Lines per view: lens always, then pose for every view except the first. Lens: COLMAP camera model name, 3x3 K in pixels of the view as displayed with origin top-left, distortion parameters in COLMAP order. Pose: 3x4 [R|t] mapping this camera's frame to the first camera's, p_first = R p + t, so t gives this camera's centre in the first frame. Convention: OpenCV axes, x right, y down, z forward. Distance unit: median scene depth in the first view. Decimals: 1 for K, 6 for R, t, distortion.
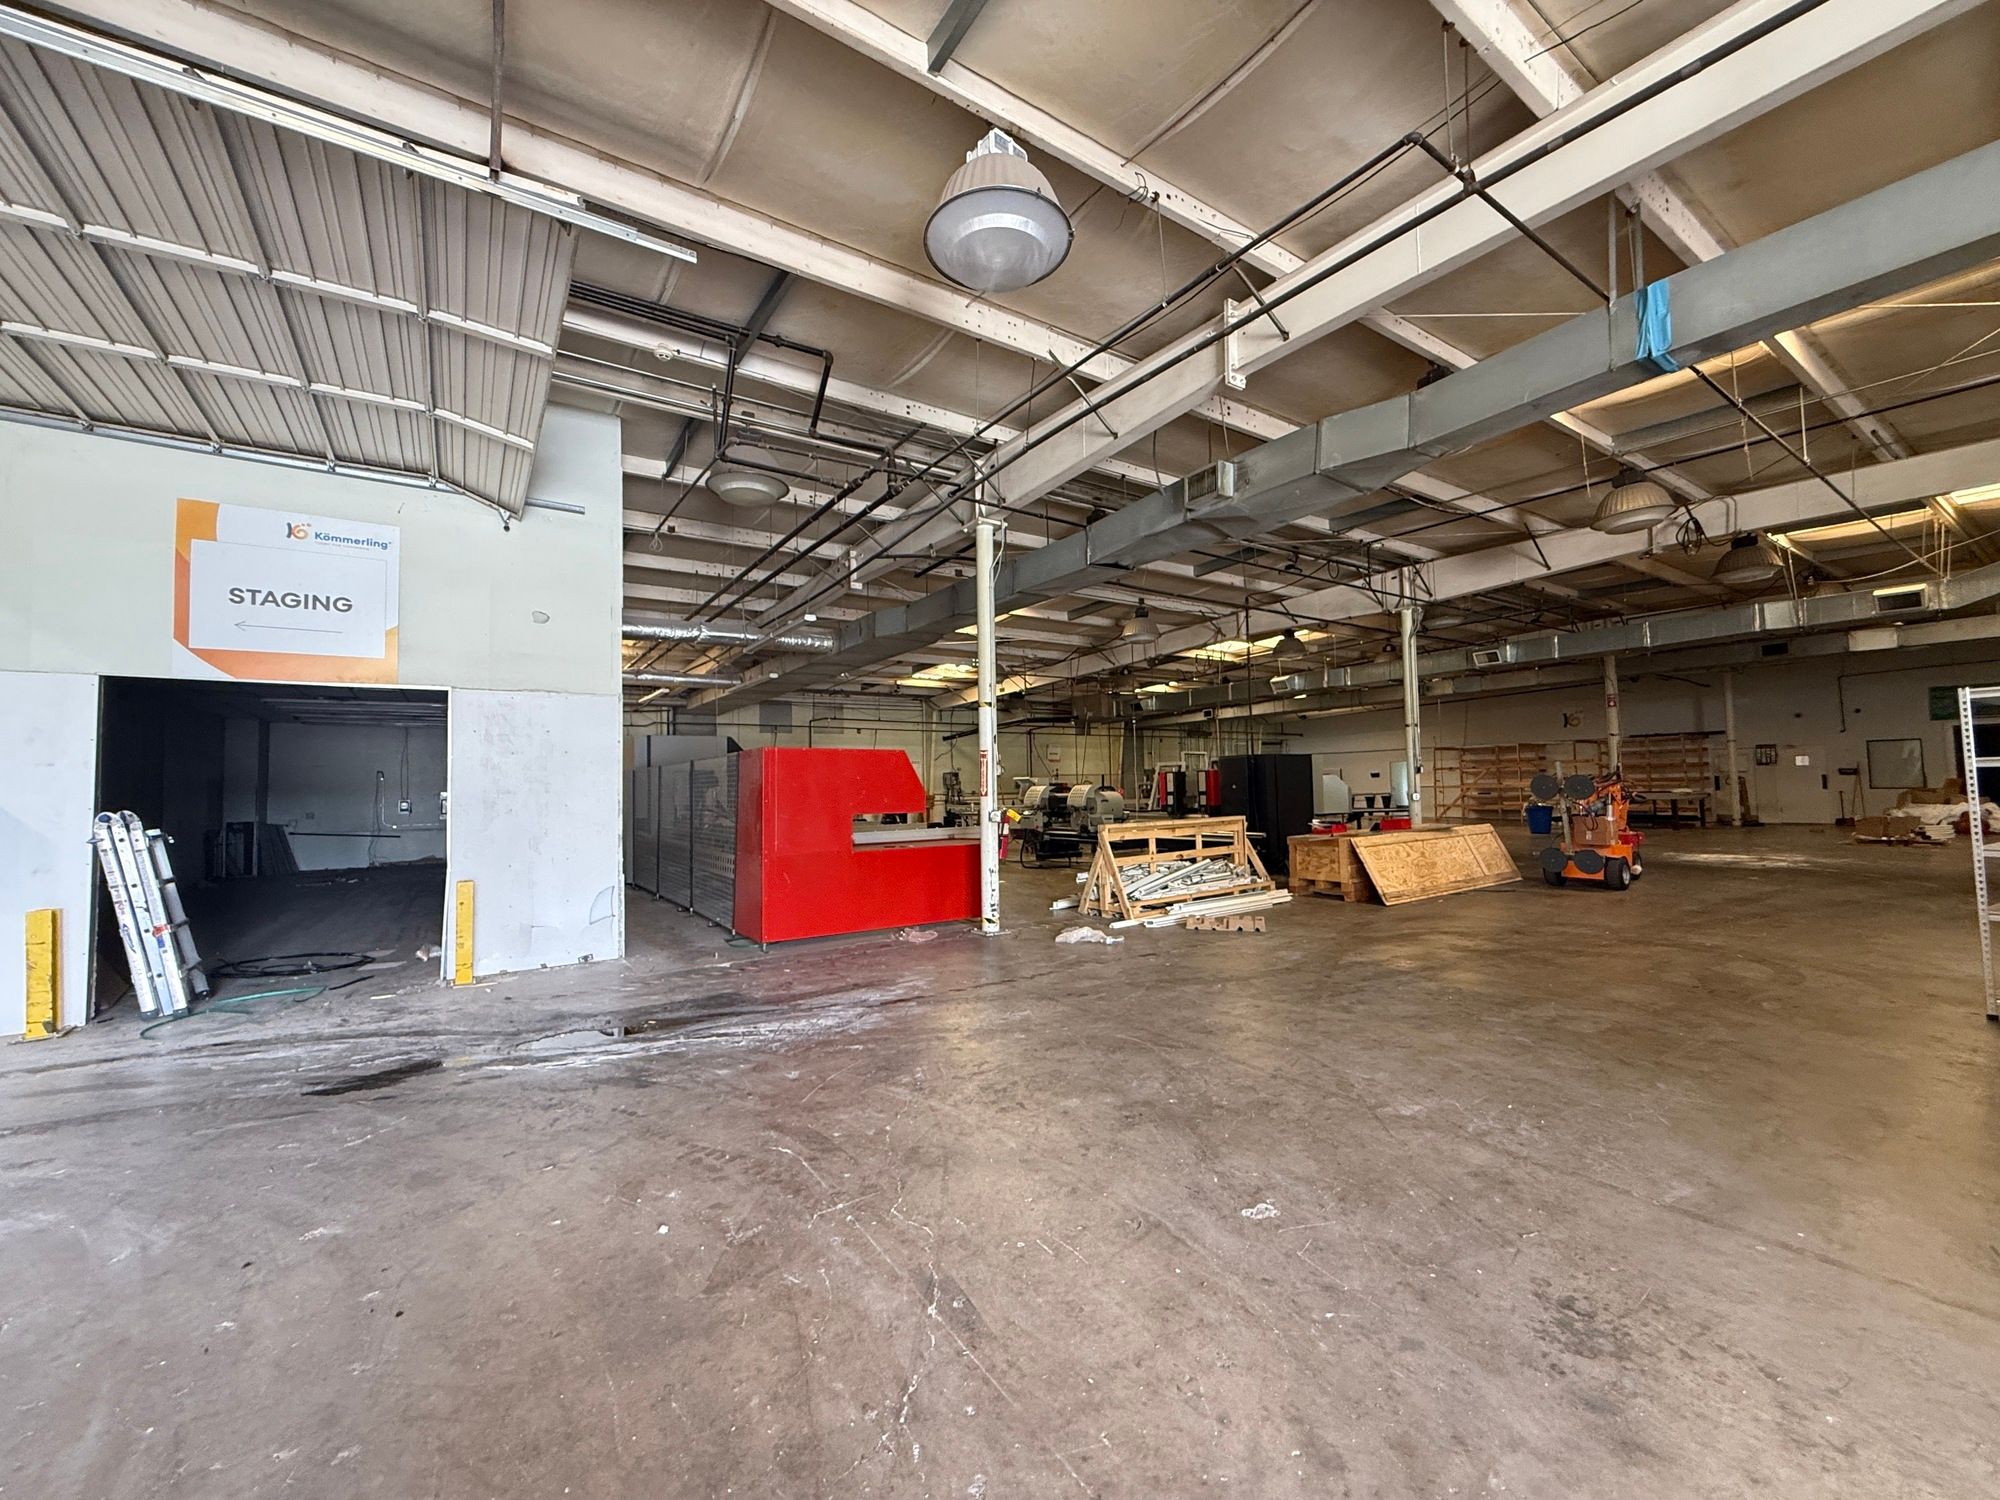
lens RADIAL K [[798.2, 0, 997.8], [0, 798.2, 752.4], [0, 0, 1]] dist [0.001451, 0.000438]
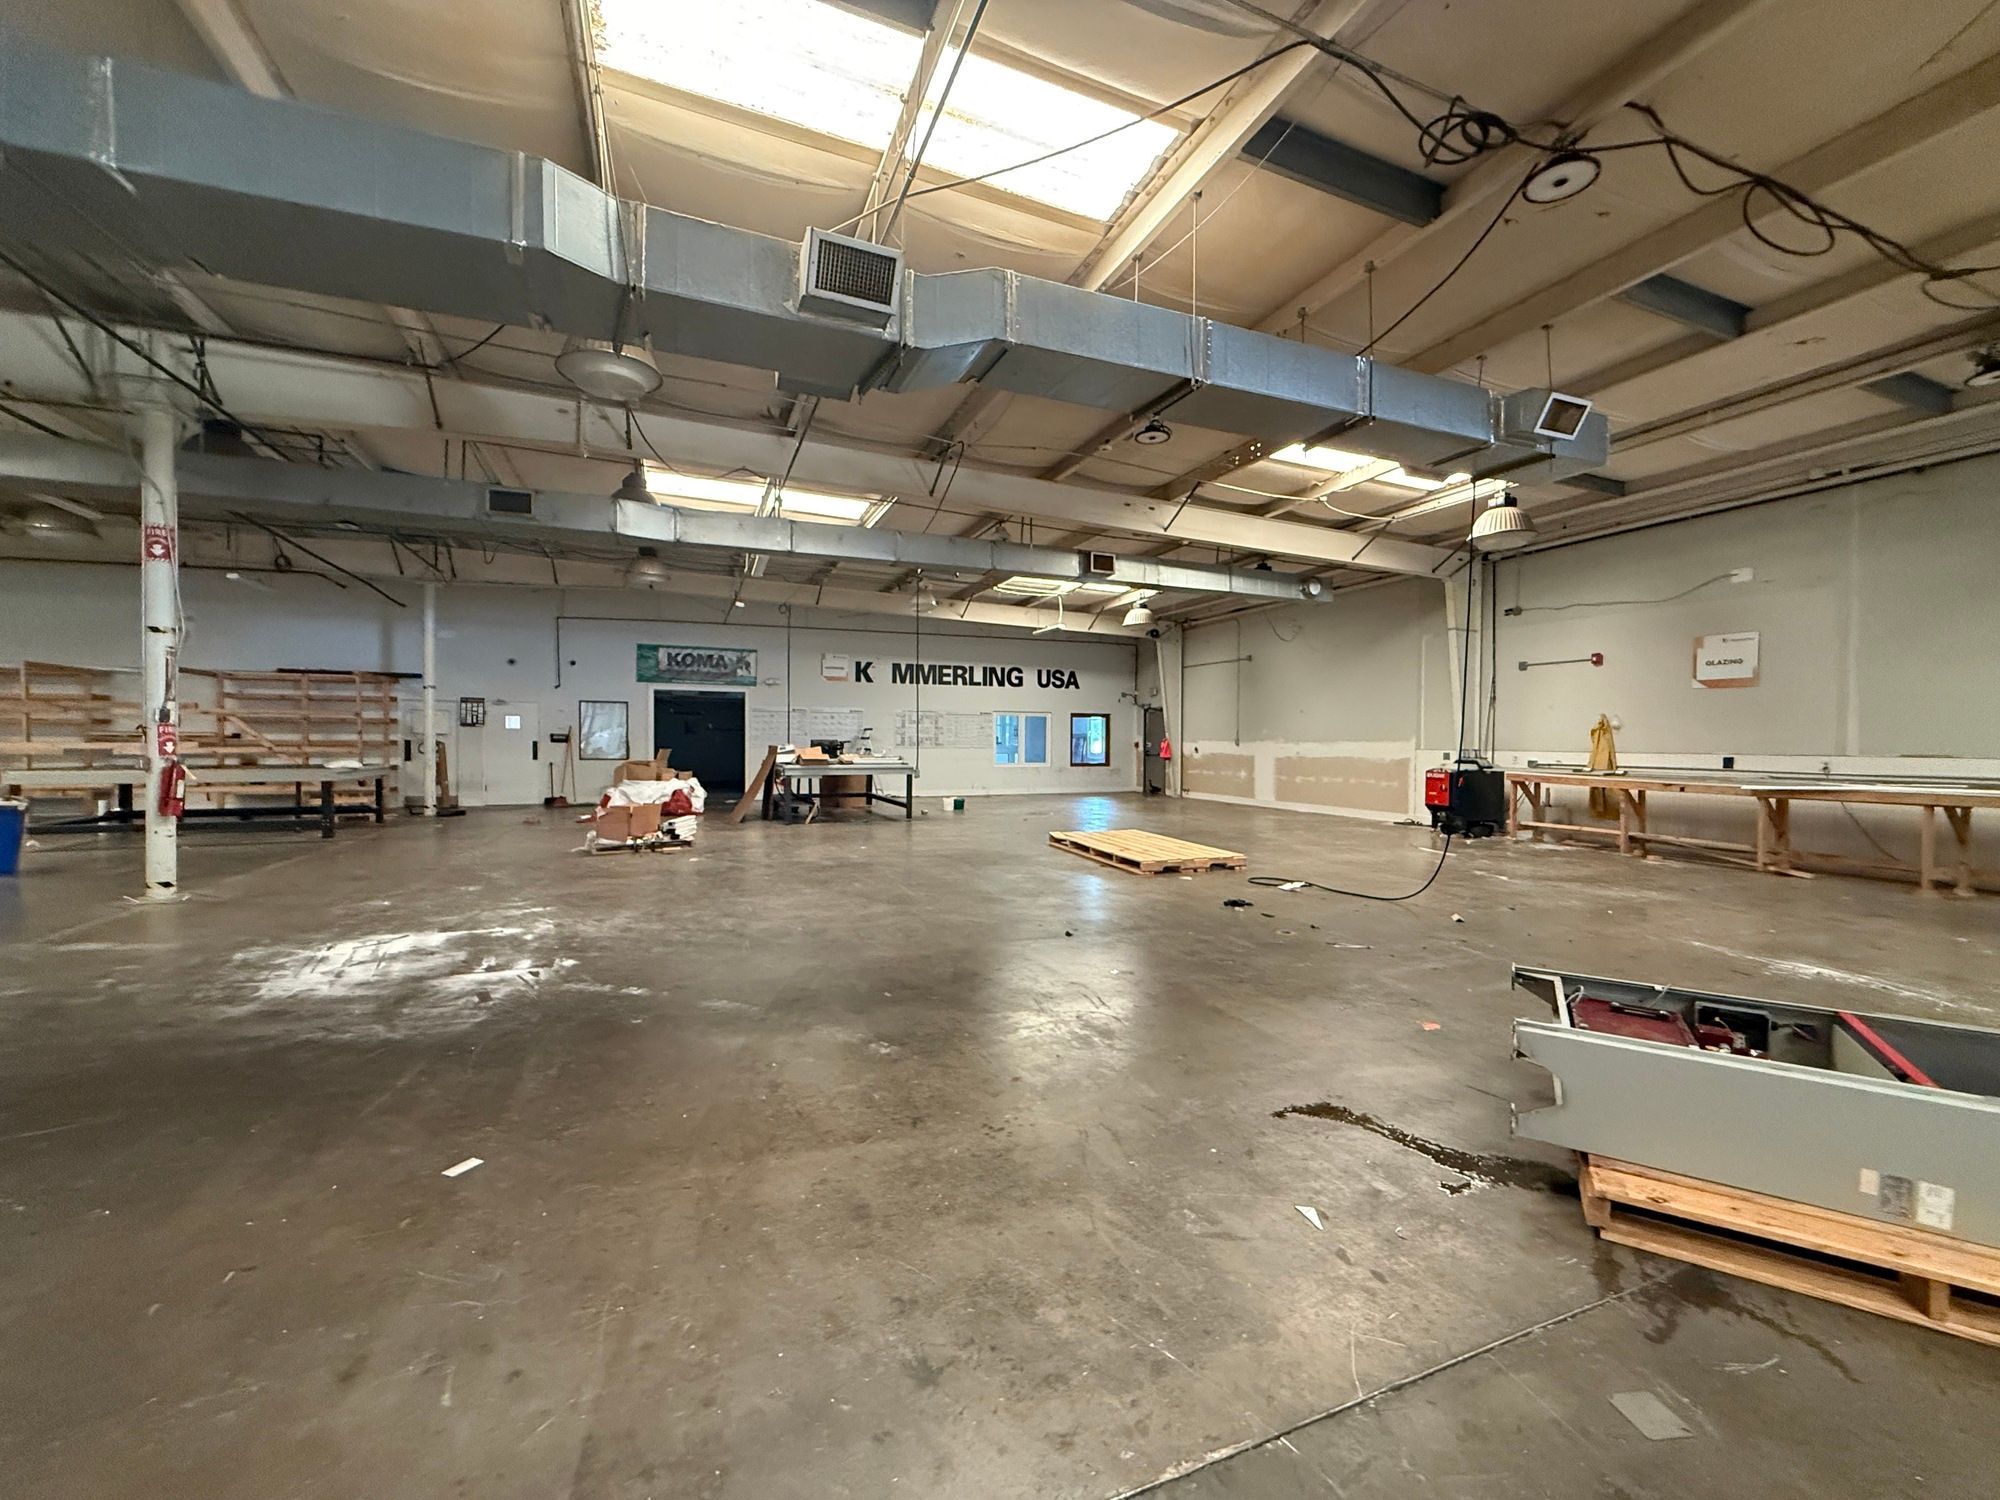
lens RADIAL K [[798.2, 0, 997.8], [0, 798.2, 752.4], [0, 0, 1]] dist [0.001451, 0.000438]
pose [[0.210444, 0.007428, 0.977578, 0.353845], [-0.054907, 0.998483, 0.004233, 0.009954], [-0.976063, -0.054567, 0.210533, 0.380148]]
